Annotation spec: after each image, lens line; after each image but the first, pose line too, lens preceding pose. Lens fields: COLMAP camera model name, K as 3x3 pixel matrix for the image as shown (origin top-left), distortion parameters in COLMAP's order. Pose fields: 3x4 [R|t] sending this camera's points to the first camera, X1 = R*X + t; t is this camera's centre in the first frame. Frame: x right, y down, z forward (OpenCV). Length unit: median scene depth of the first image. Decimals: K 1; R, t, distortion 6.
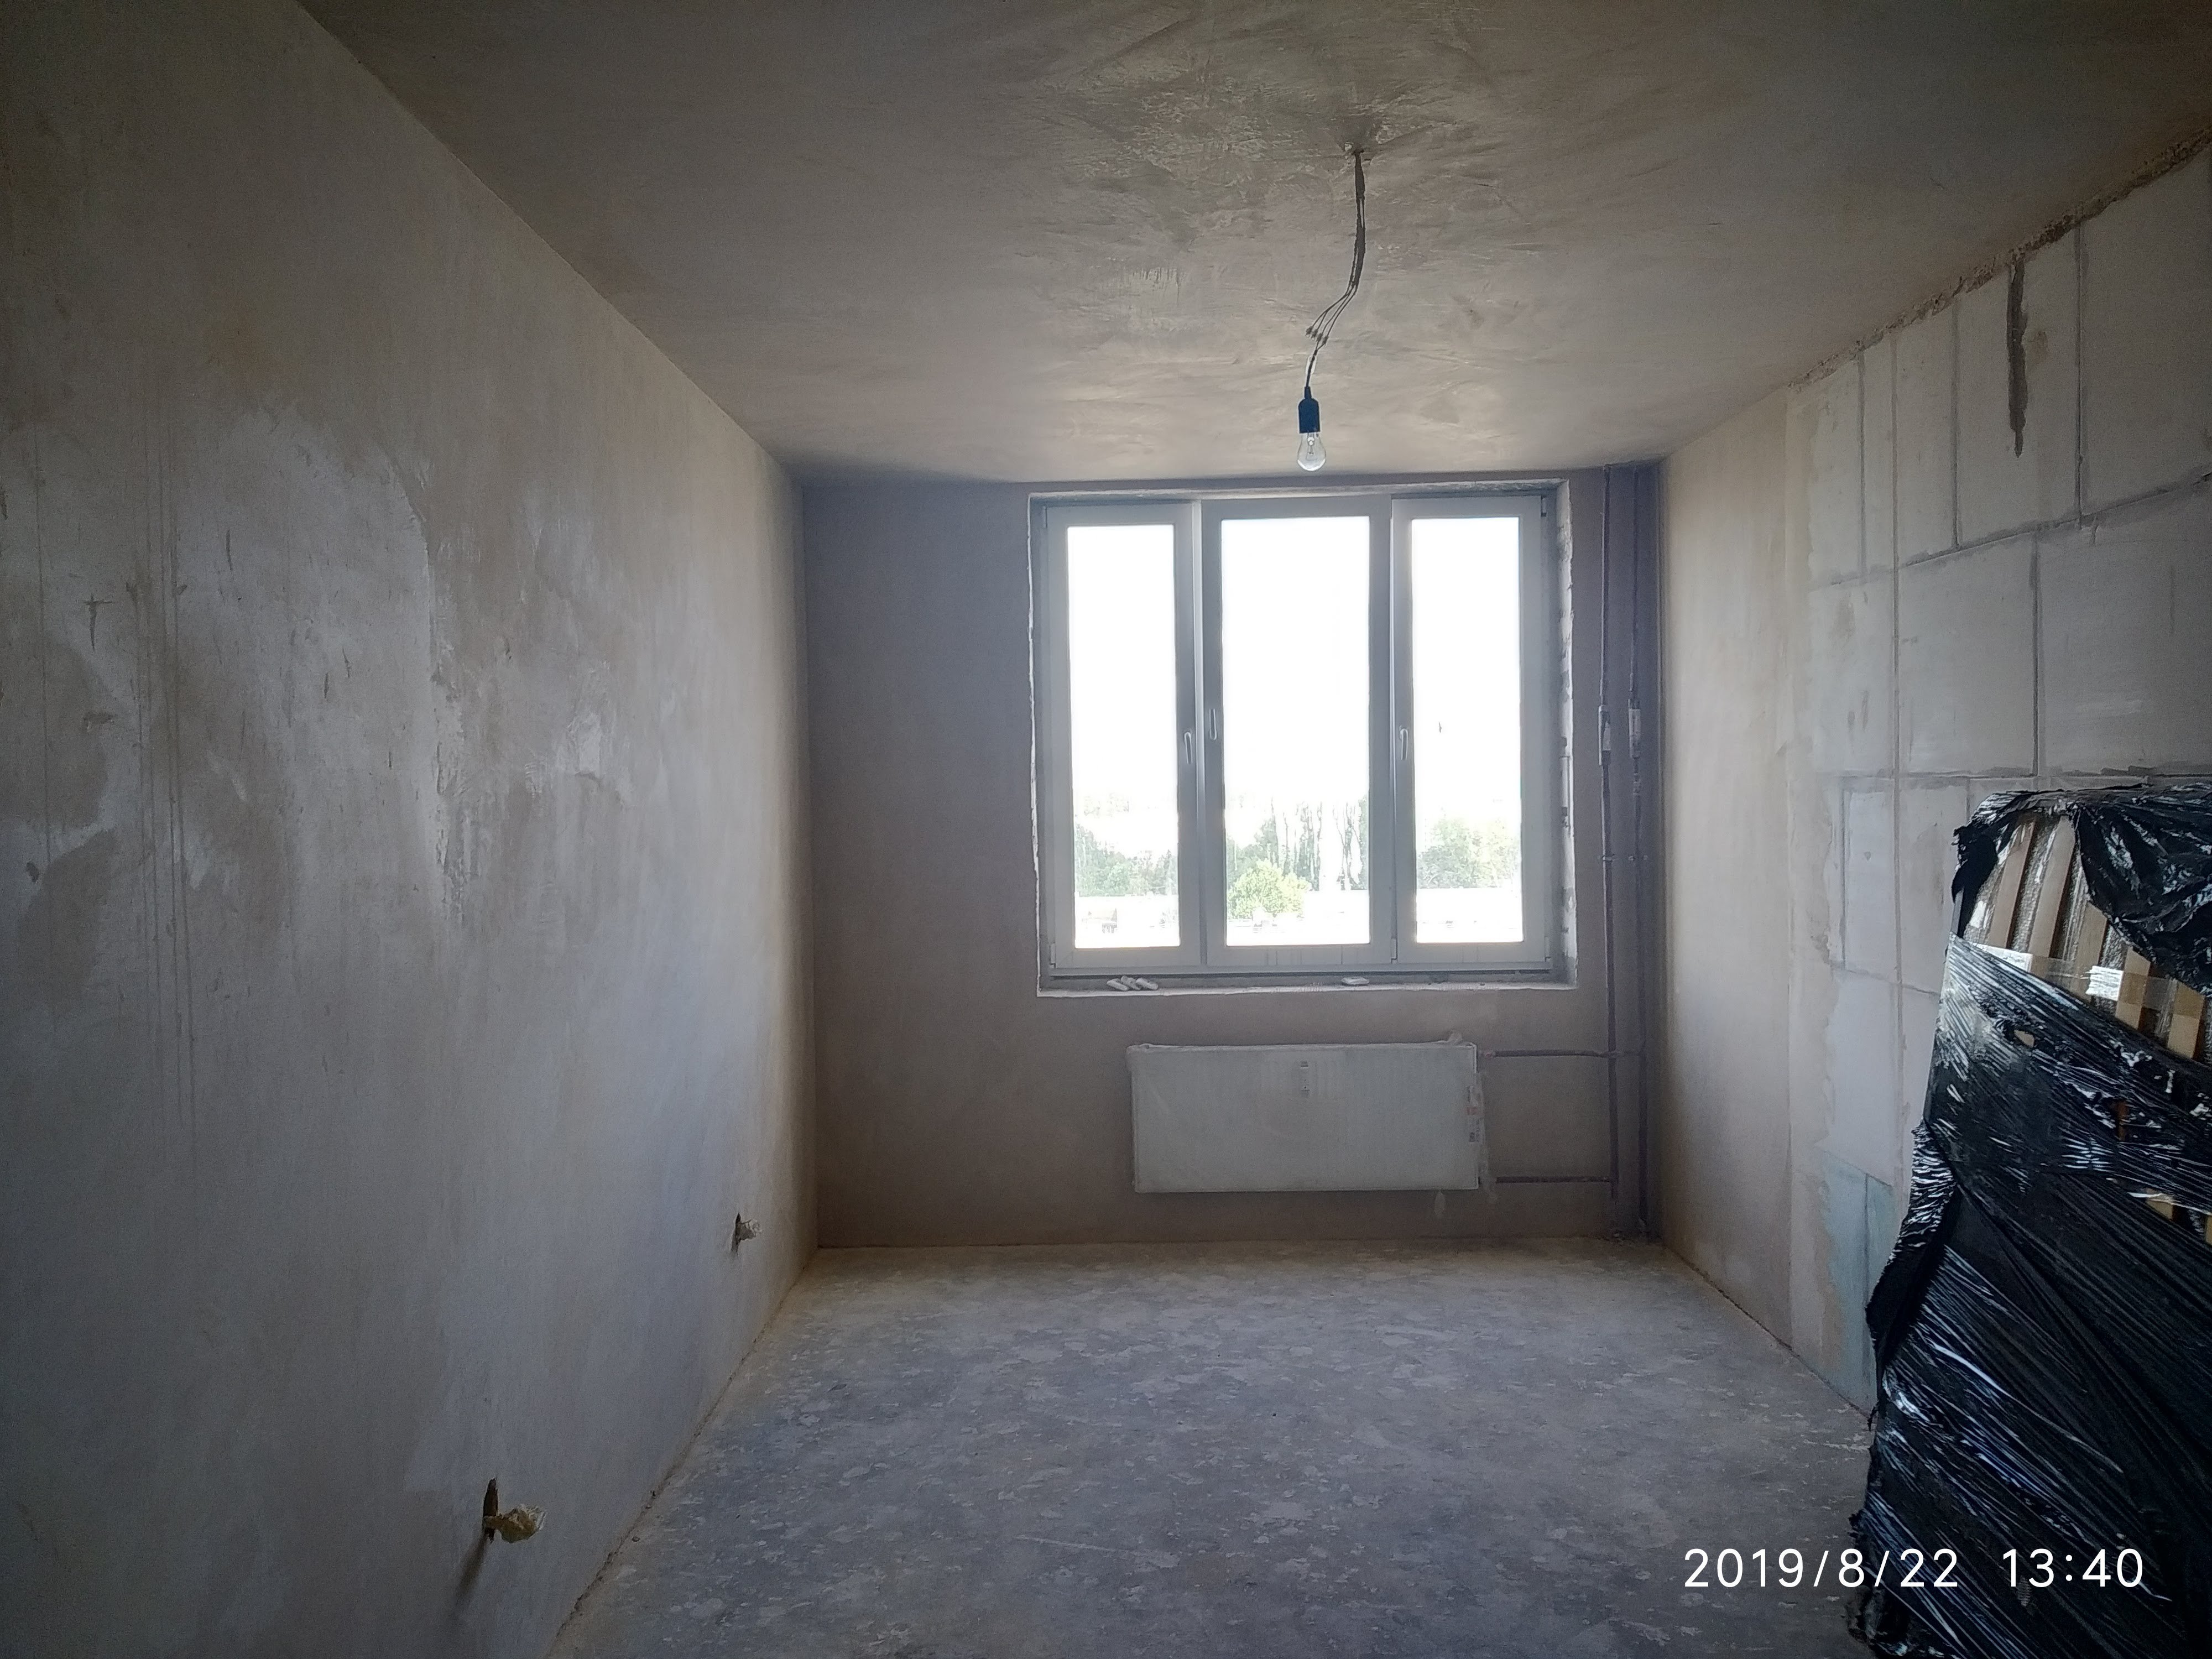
lens RADIAL K [[1718.8, 0, 1112.6], [0, 1718.8, 825.5], [0, 0, 1]] dist [0.024049, -0.034994]
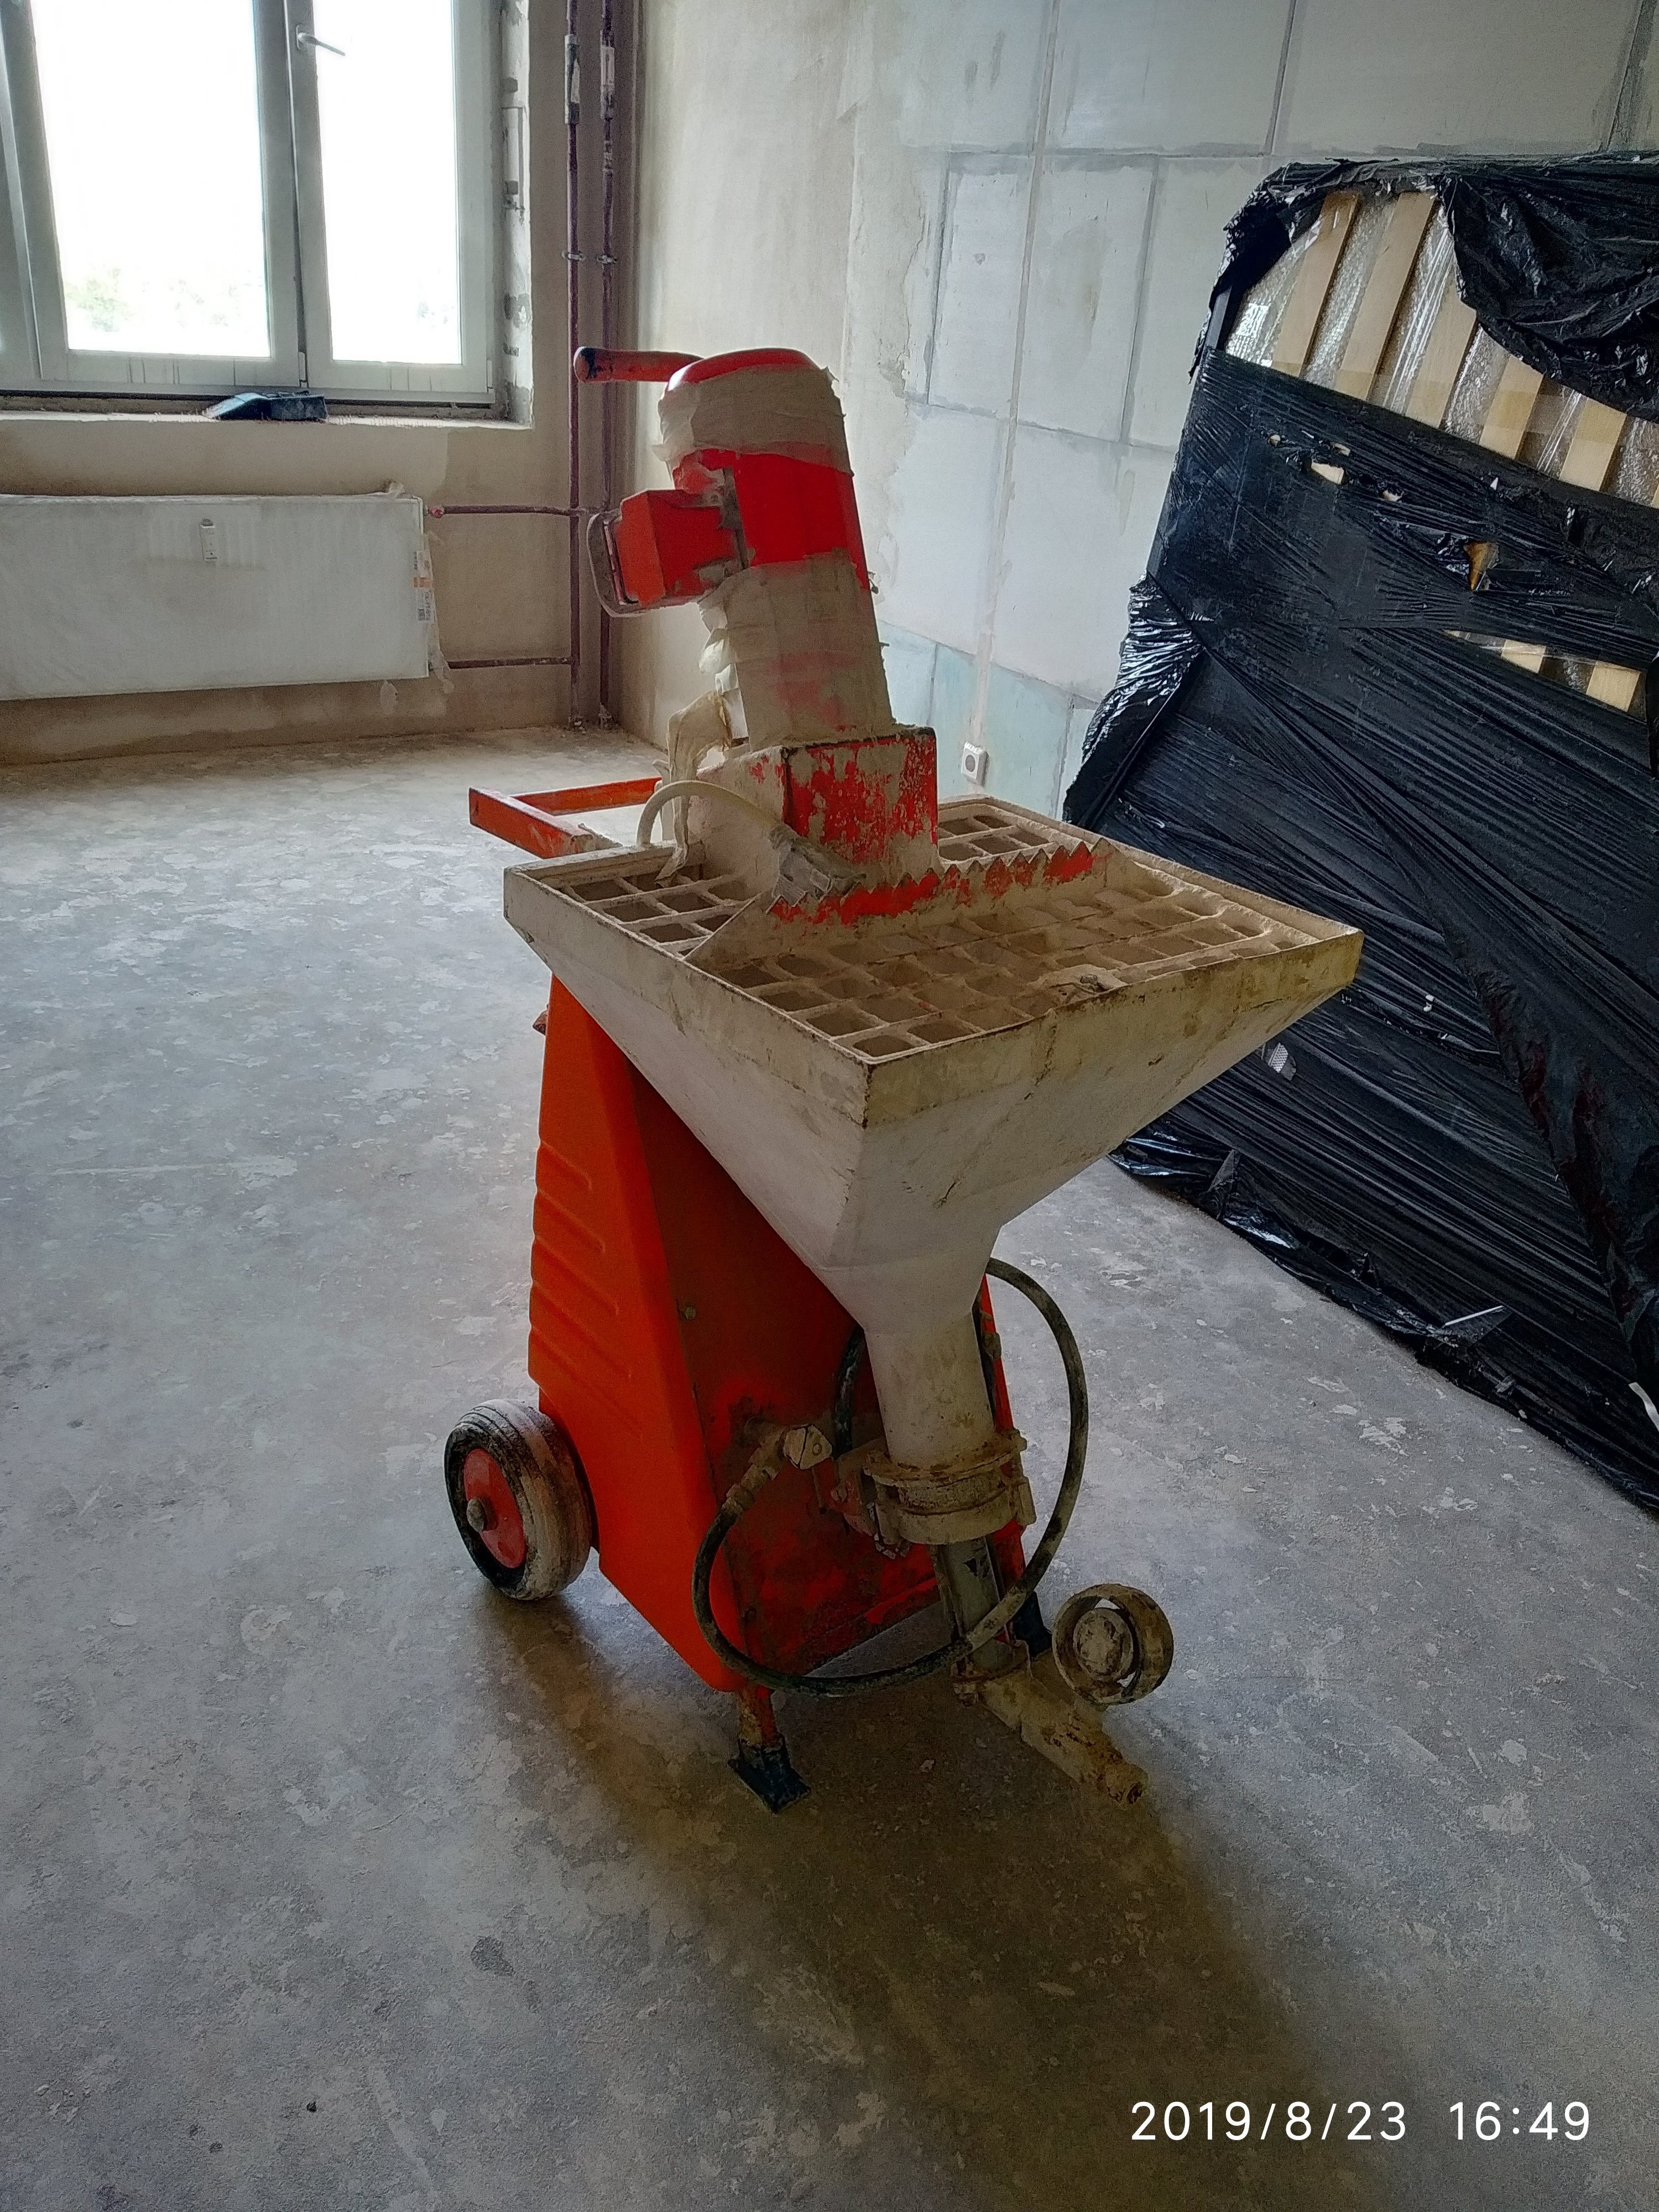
lens RADIAL K [[1718.8, 0, 833.8], [0, 1718.8, 1106.2], [0, 0, 1]] dist [0.024049, -0.034994]
pose [[0.840502, -0.169079, 0.514751, -0.116761], [-0.073544, 0.905665, 0.417566, 0.040876], [-0.536794, -0.388822, 0.748779, 0.214539]]
